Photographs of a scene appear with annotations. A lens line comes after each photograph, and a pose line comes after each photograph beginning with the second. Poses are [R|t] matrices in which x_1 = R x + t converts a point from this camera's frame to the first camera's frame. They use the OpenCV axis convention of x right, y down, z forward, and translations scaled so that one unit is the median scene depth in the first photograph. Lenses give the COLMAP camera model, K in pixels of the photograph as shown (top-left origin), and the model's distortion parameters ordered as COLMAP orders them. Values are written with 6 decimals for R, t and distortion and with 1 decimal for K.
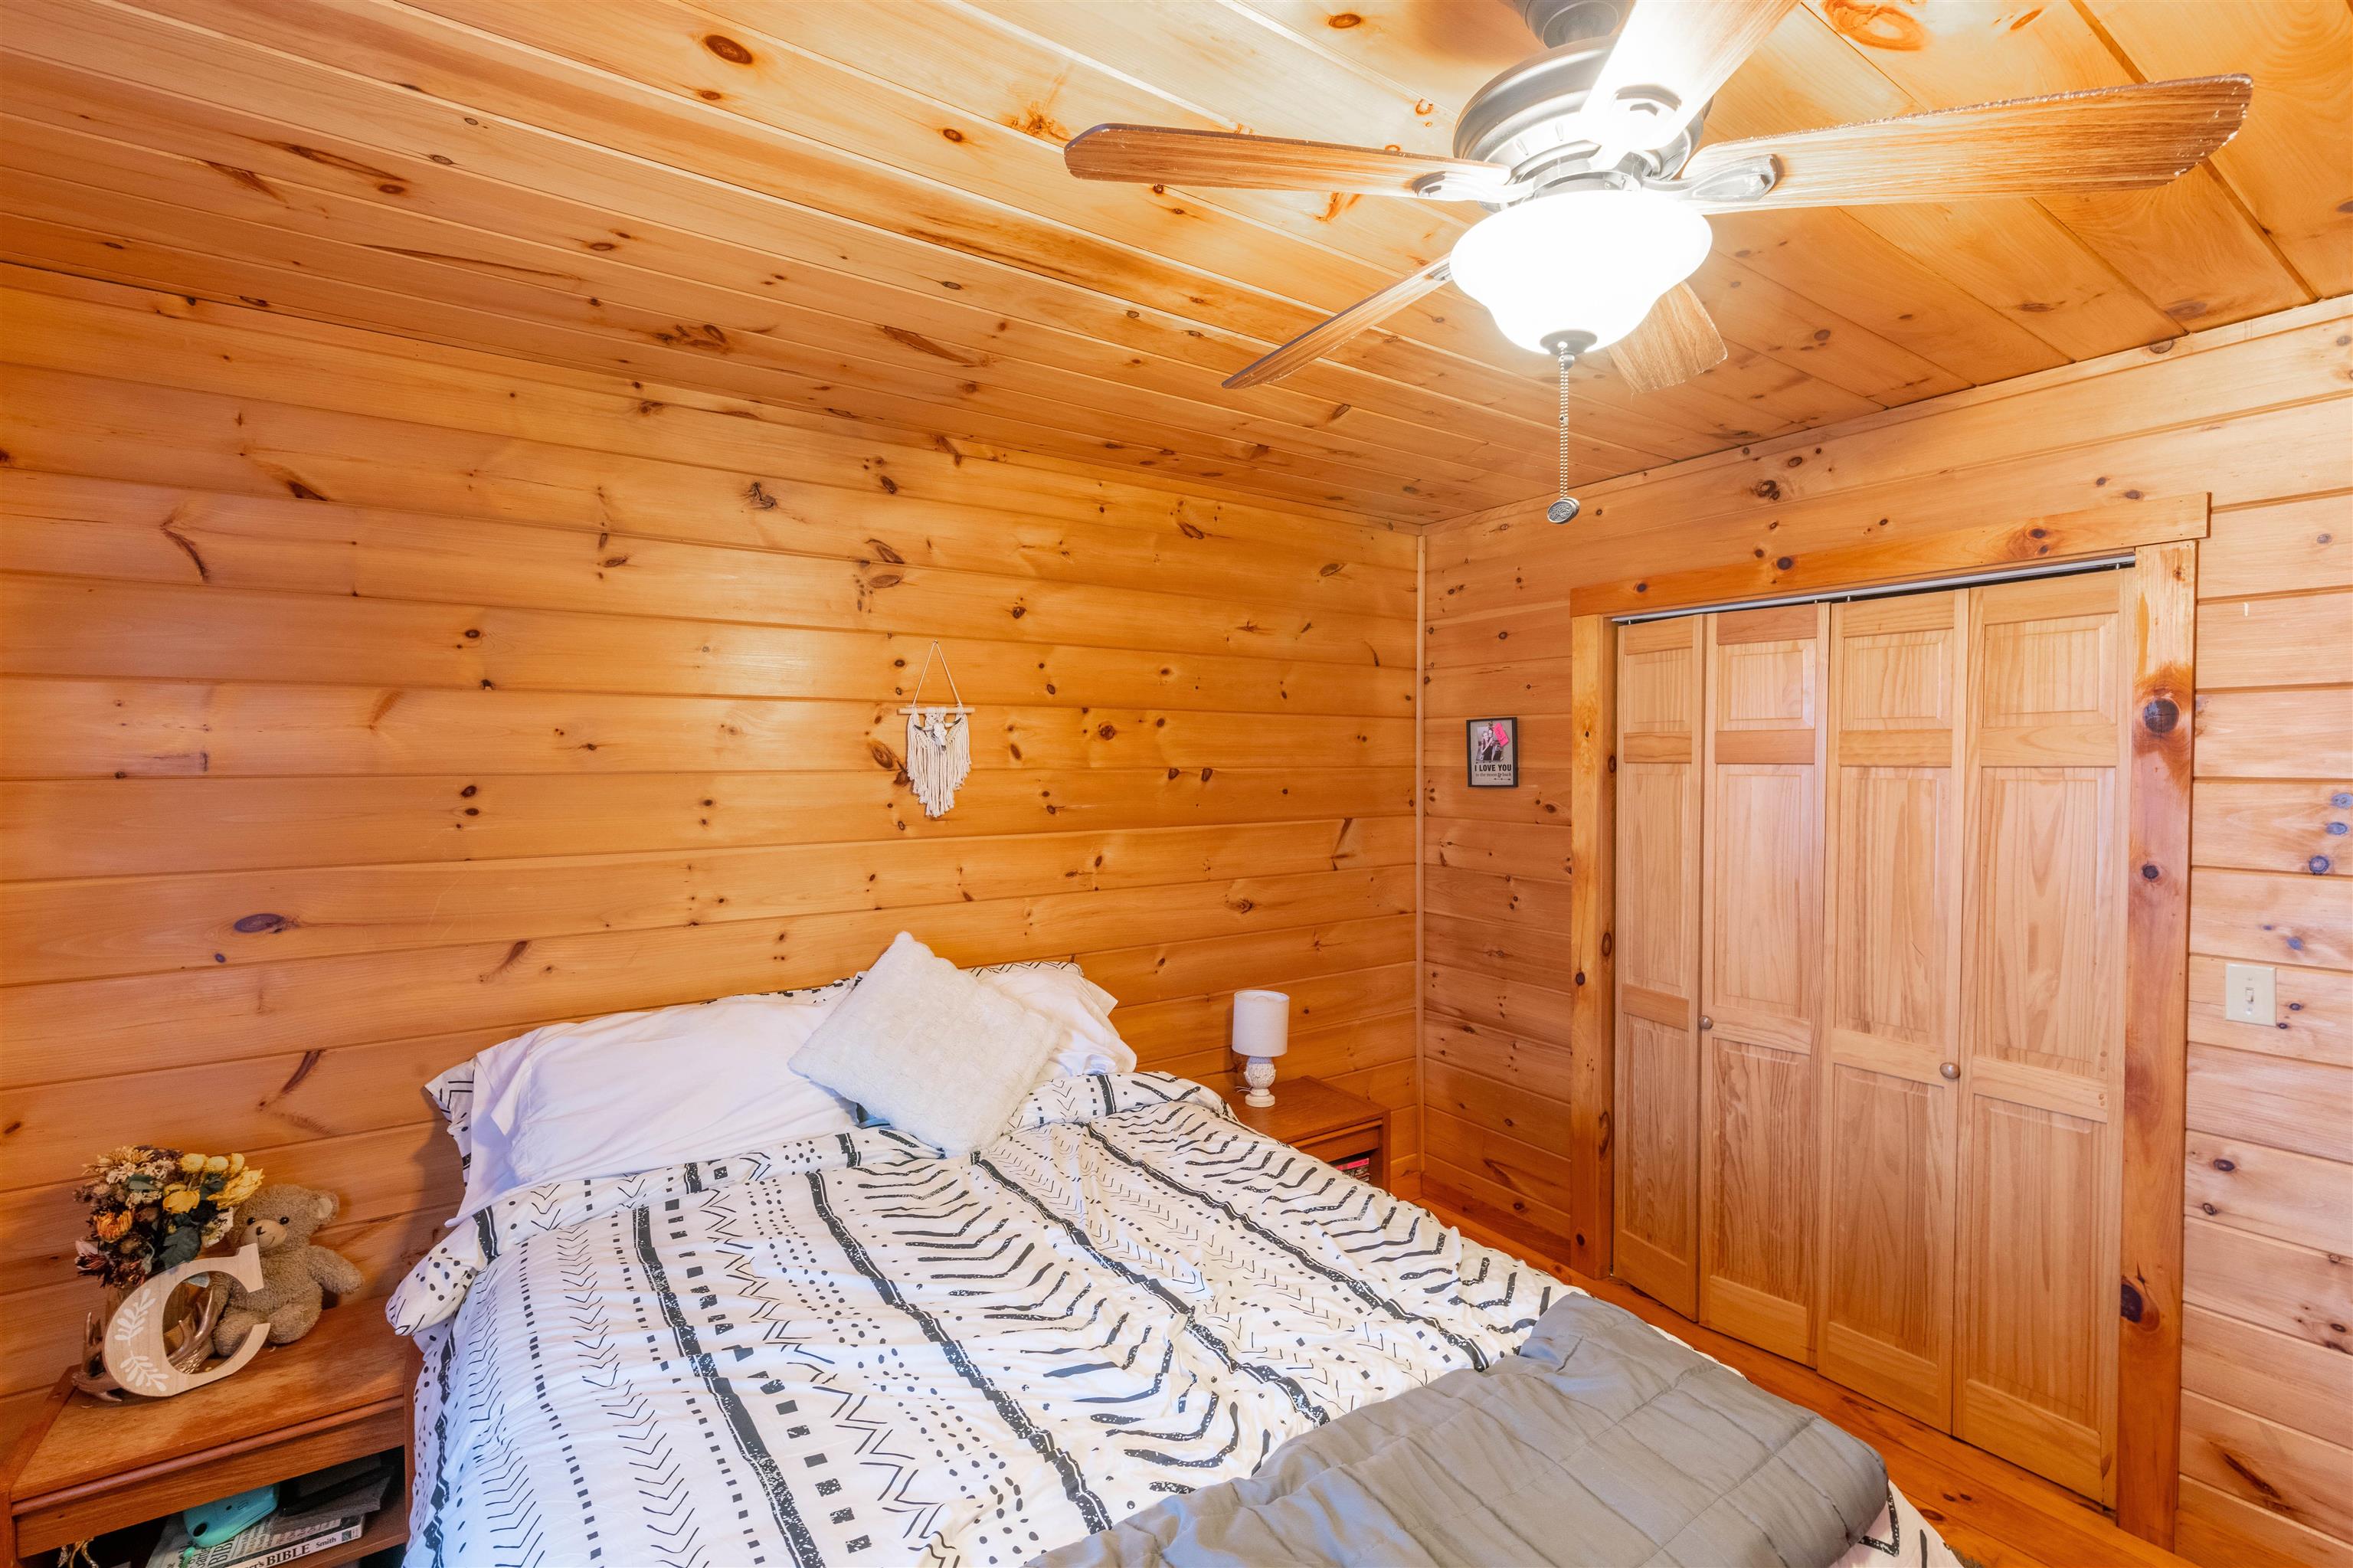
lens RADIAL K [[1033.4, 0, 1171.8], [0, 1033.4, 785.6], [0, 0, 1]] dist [0.001610, -0.000242]
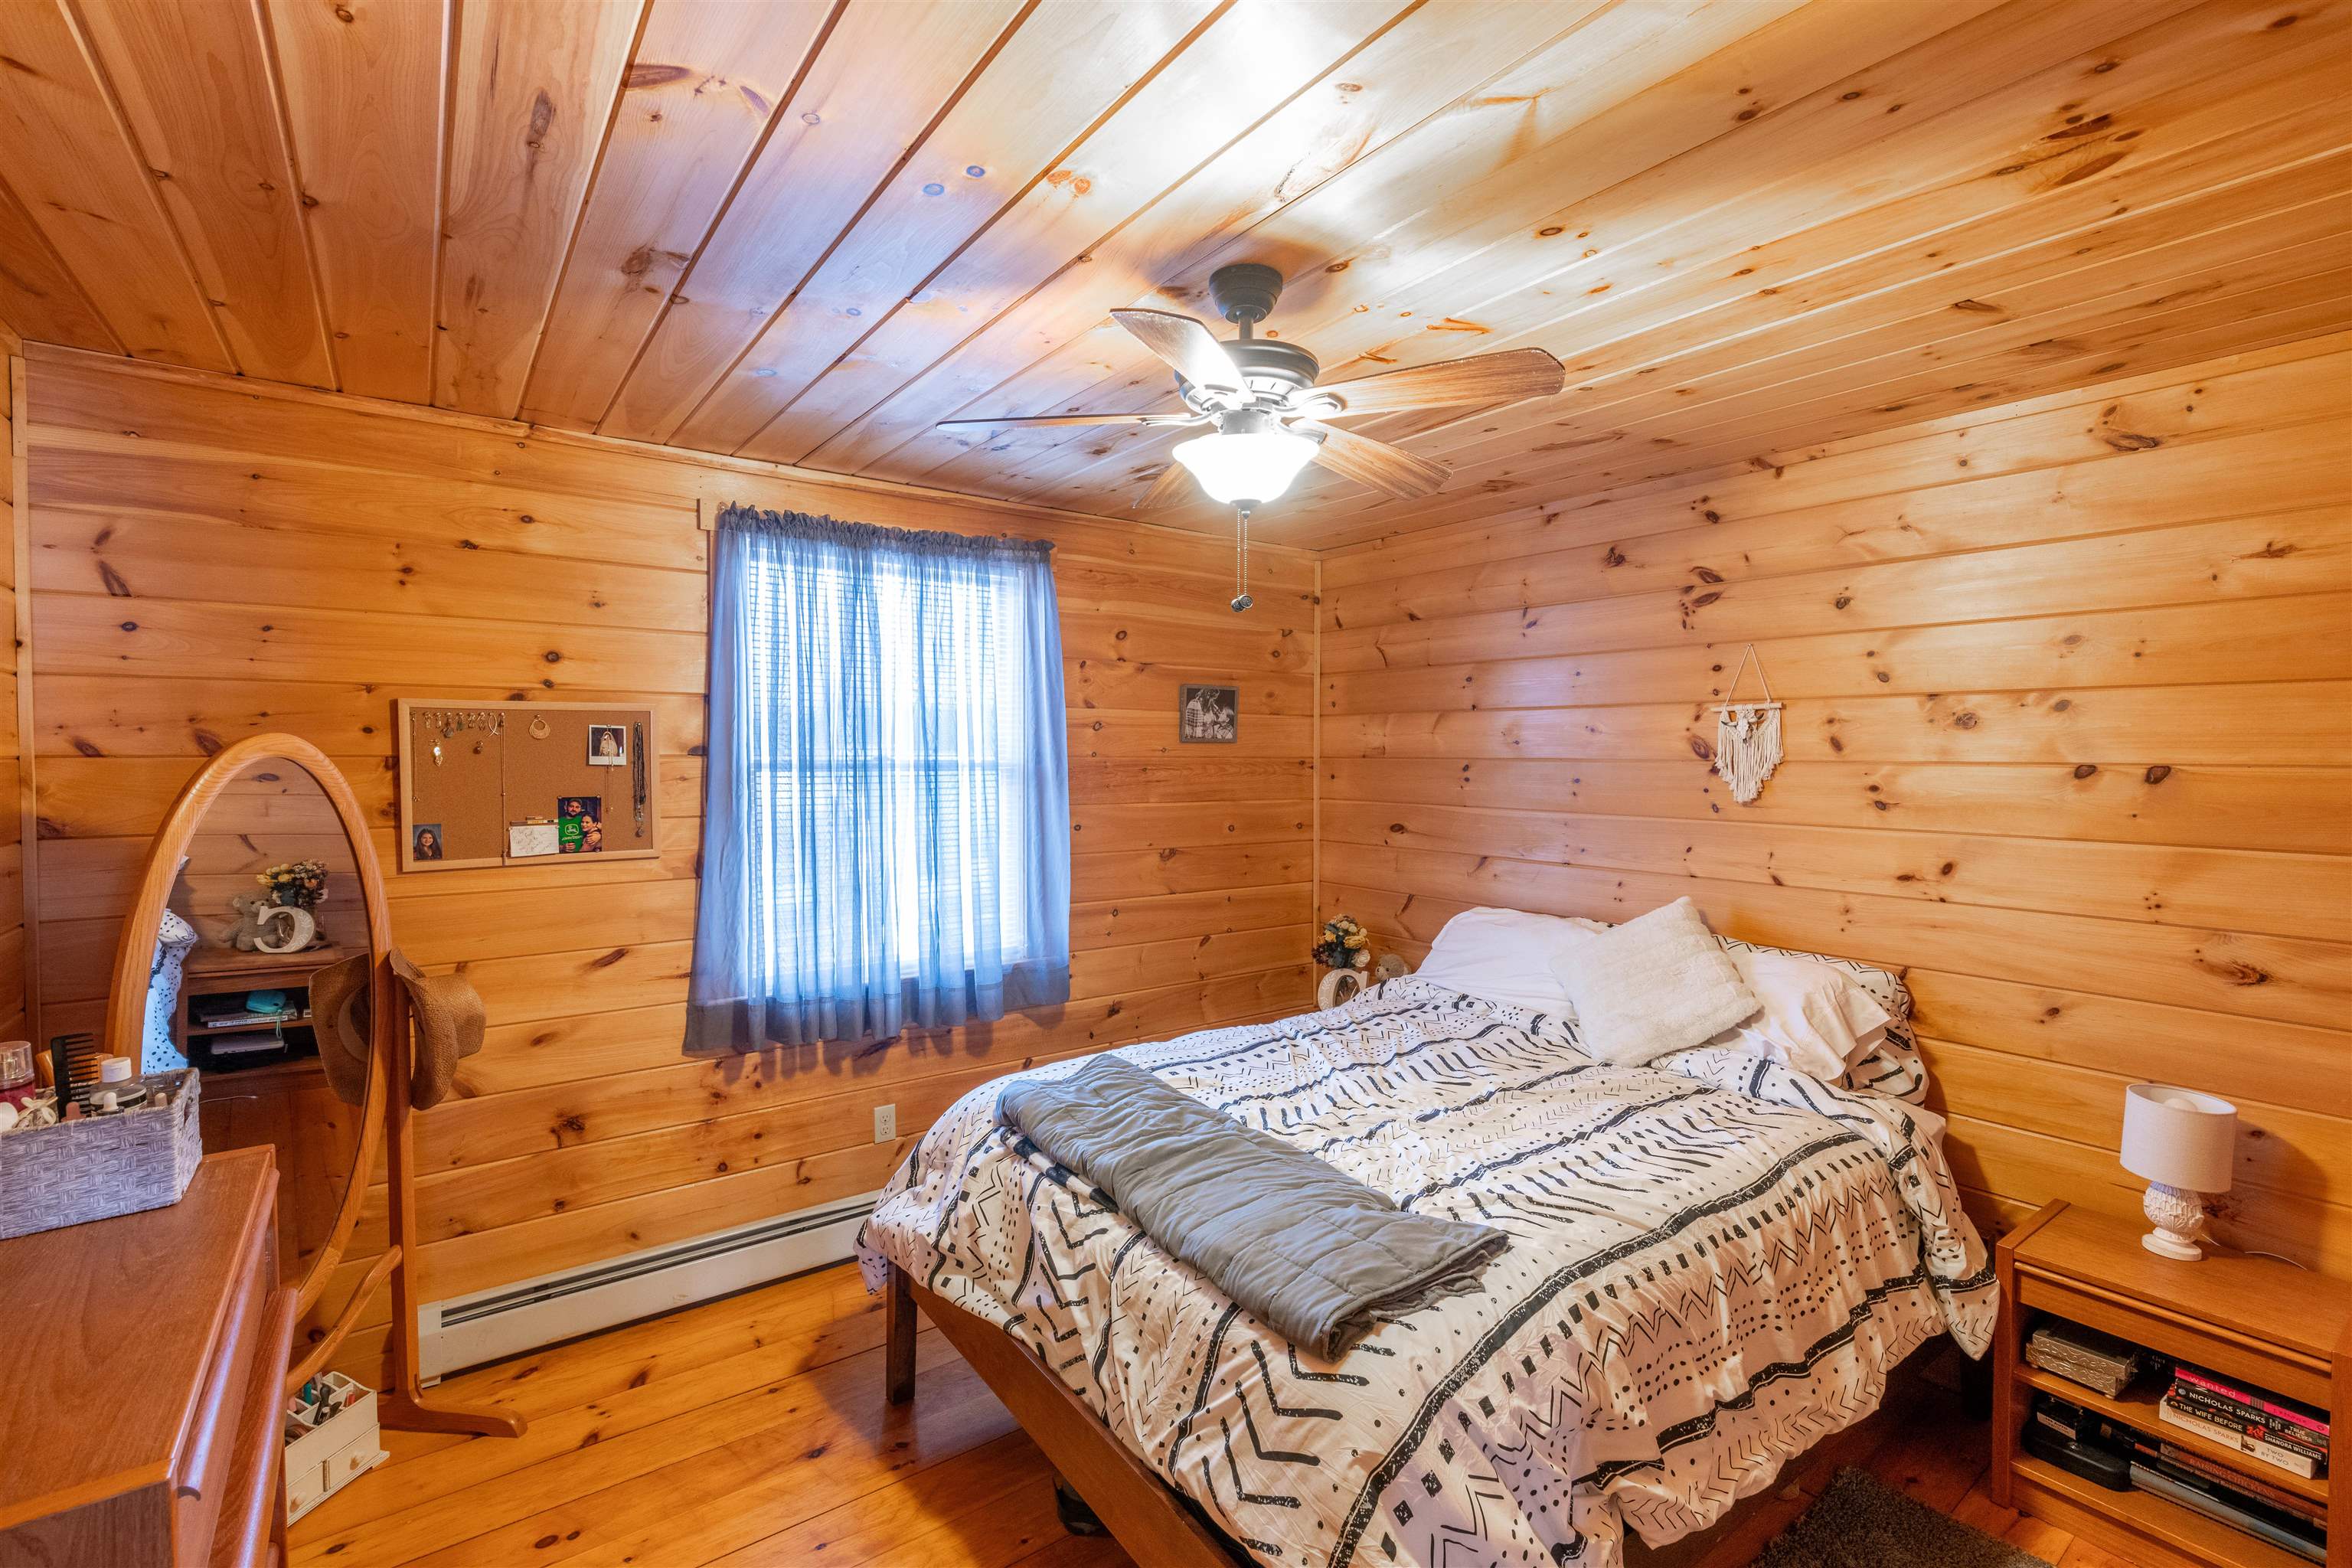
lens RADIAL K [[1032.9, 0, 1168.5], [0, 1032.9, 772.7], [0, 0, 1]] dist [0.001610, -0.000242]
pose [[0.024015, 0.022938, -0.999448, 0.972096], [-0.030897, 0.999276, 0.022191, -0.008695], [0.999234, 0.030347, 0.024707, 0.396642]]
